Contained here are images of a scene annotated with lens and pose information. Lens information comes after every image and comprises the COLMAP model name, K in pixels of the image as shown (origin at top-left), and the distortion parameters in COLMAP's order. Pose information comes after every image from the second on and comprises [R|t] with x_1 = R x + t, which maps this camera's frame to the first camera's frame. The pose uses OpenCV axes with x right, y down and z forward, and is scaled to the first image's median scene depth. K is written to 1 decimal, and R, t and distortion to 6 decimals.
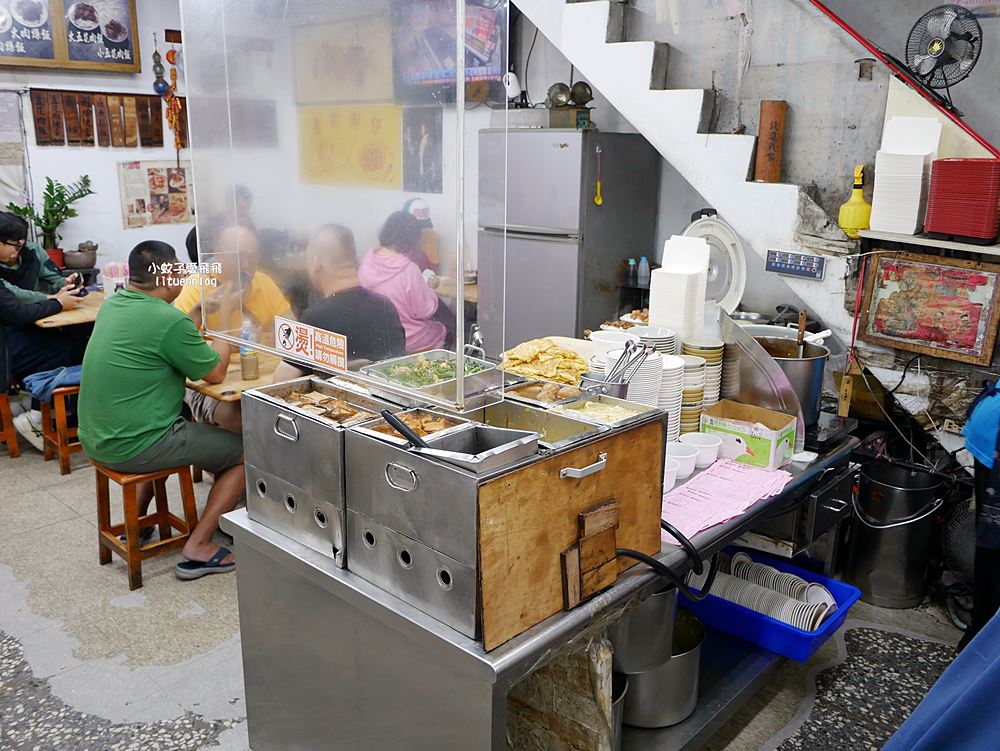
lens RADIAL K [[840.9, 0, 500.0], [0, 840.9, 375.5], [0, 0, 1]] dist [-0.049603, 0.022510]
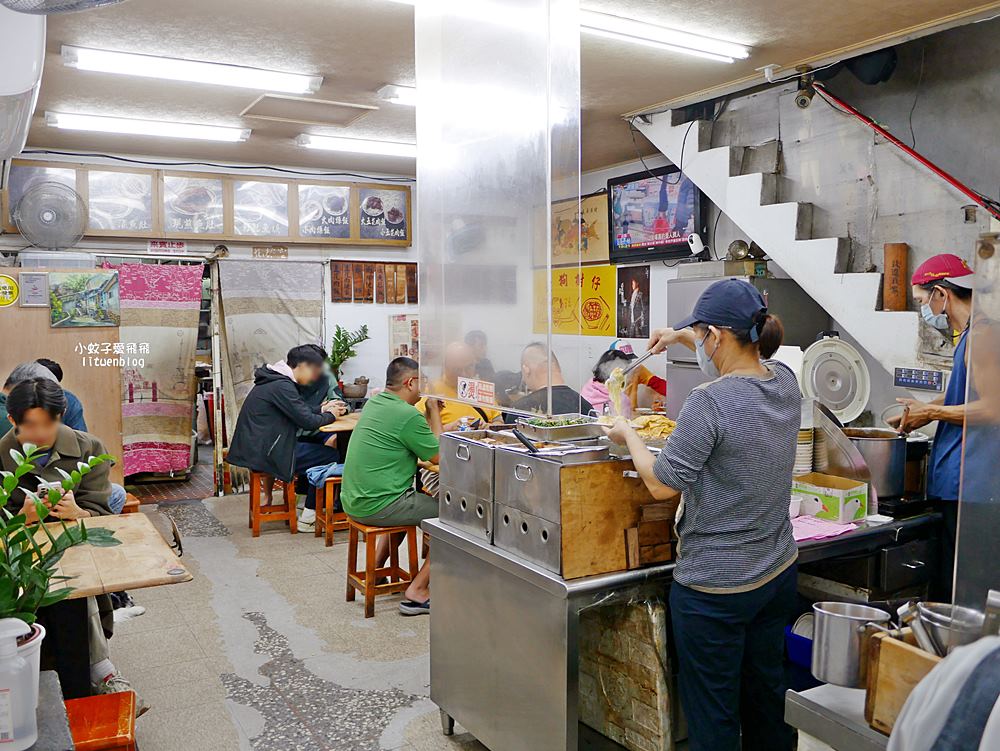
lens RADIAL K [[840.9, 0, 500.0], [0, 840.9, 375.5], [0, 0, 1]] dist [-0.049603, 0.022510]
pose [[0.956215, 0.002908, -0.292651, 0.135588], [-0.059172, 0.981221, -0.183587, 0.105189], [0.286621, 0.192865, 0.938430, -0.237688]]
